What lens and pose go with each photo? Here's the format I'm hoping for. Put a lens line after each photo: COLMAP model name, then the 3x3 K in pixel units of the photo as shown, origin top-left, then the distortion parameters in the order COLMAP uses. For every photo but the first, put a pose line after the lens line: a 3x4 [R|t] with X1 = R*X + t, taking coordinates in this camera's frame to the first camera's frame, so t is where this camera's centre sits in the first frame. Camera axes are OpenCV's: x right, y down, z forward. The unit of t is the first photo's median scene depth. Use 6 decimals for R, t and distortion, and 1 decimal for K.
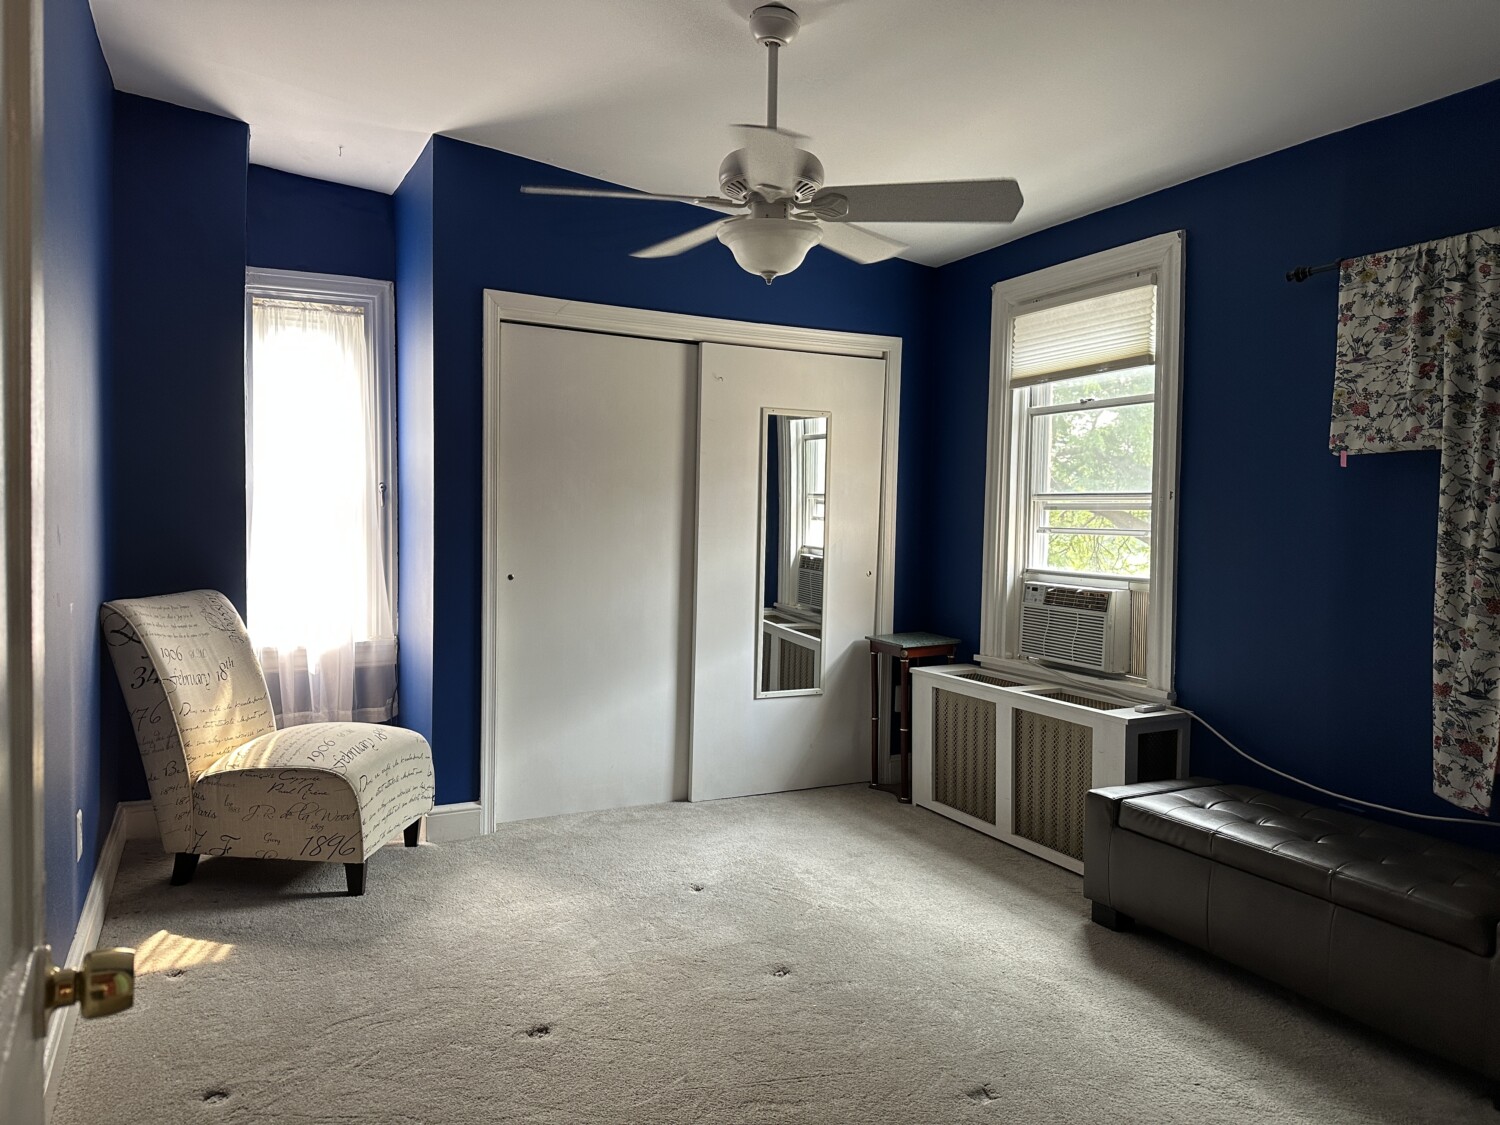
lens RADIAL K [[1057.1, 0, 738.1], [0, 1057.1, 559.2], [0, 0, 1]] dist [0.042608, -0.039479]
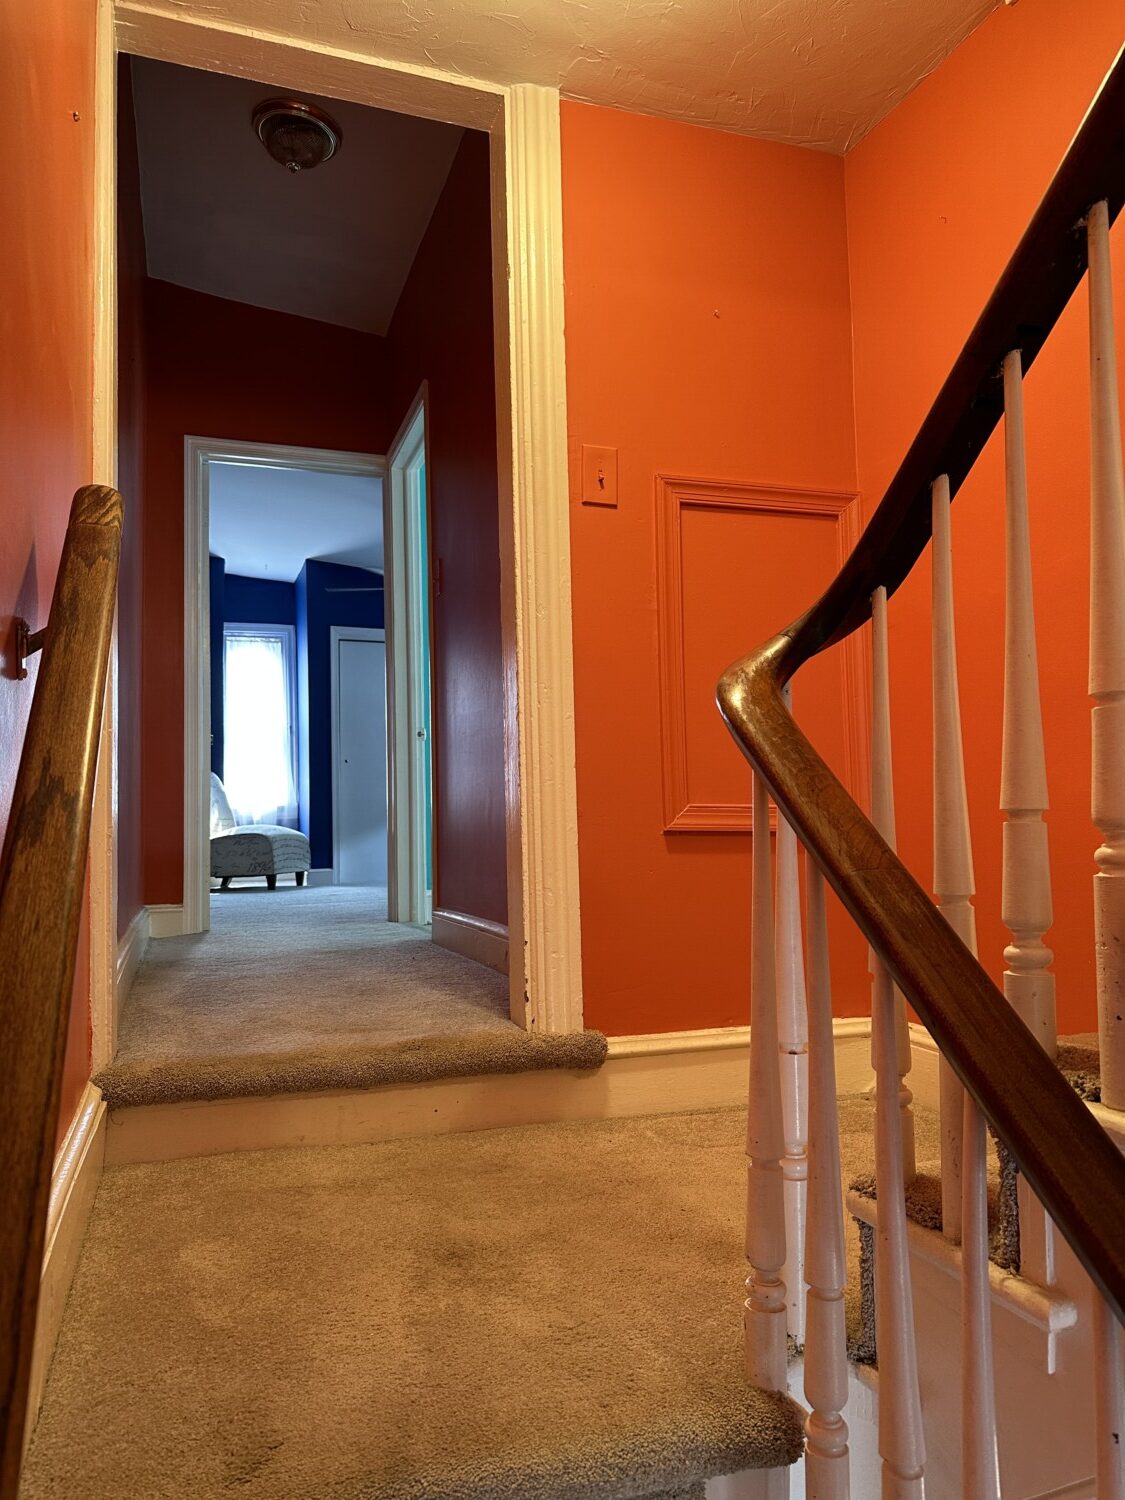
lens RADIAL K [[1057.1, 0, 570.2], [0, 1057.1, 752.9], [0, 0, 1]] dist [0.042608, -0.039479]
pose [[0.992845, -0.051967, -0.107505, 0.455705], [0.039847, 0.992912, -0.111970, 0.257103], [0.112562, 0.106885, 0.987879, -1.024840]]
